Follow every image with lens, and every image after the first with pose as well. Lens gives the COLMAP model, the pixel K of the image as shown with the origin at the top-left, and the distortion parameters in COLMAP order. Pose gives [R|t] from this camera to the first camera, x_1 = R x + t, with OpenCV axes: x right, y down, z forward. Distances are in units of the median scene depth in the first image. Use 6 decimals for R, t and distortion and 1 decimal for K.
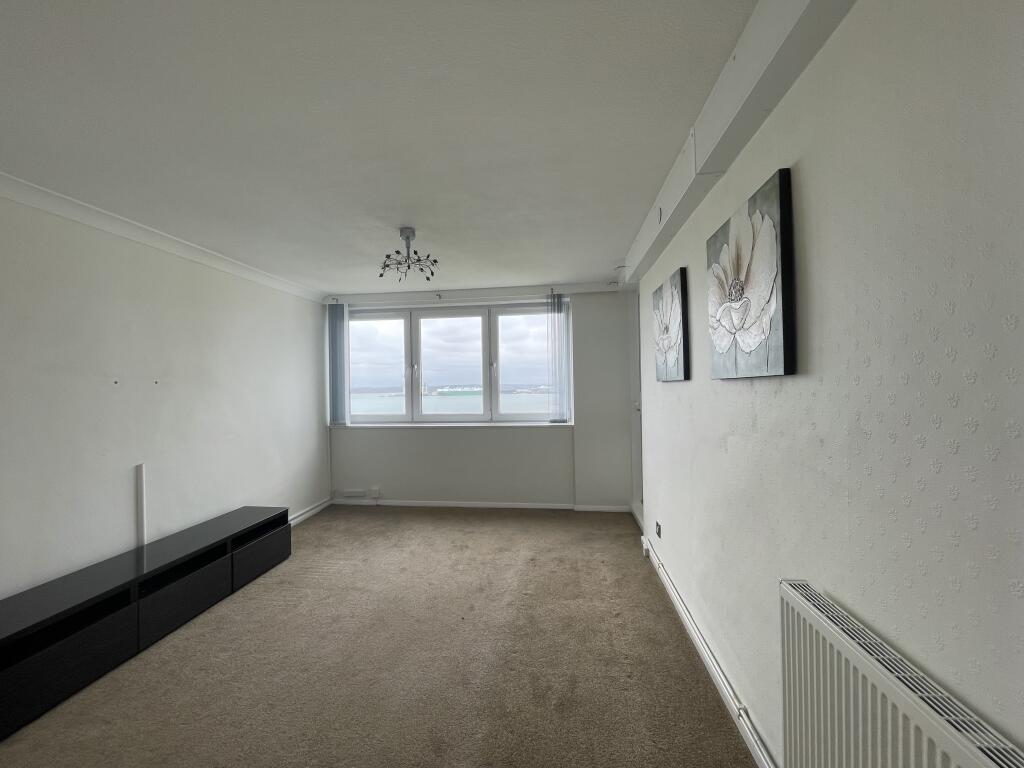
lens RADIAL K [[414.3, 0, 508.3], [0, 414.3, 382.9], [0, 0, 1]] dist [-0.000640, -0.000094]
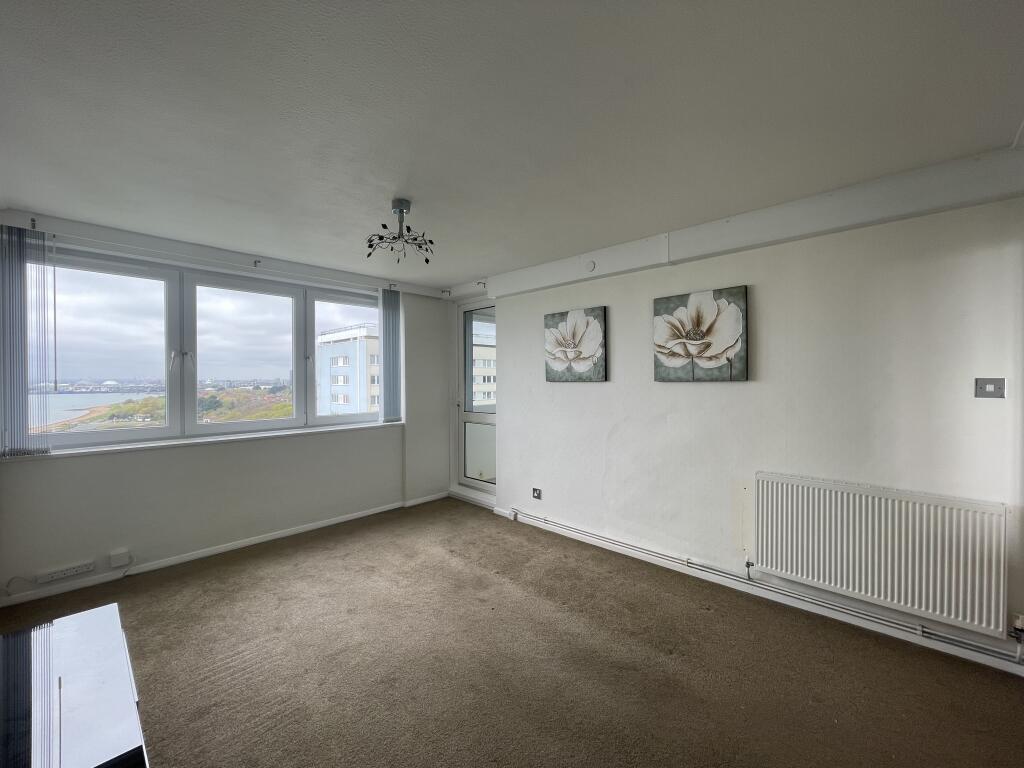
lens RADIAL K [[414.3, 0, 505.8], [0, 414.3, 384.8], [0, 0, 1]] dist [-0.000640, -0.000094]
pose [[0.598828, 0.003995, 0.800868, -0.619256], [-0.011862, 0.999922, 0.003882, 0.002074], [-0.800790, -0.011824, 0.598829, 0.242126]]
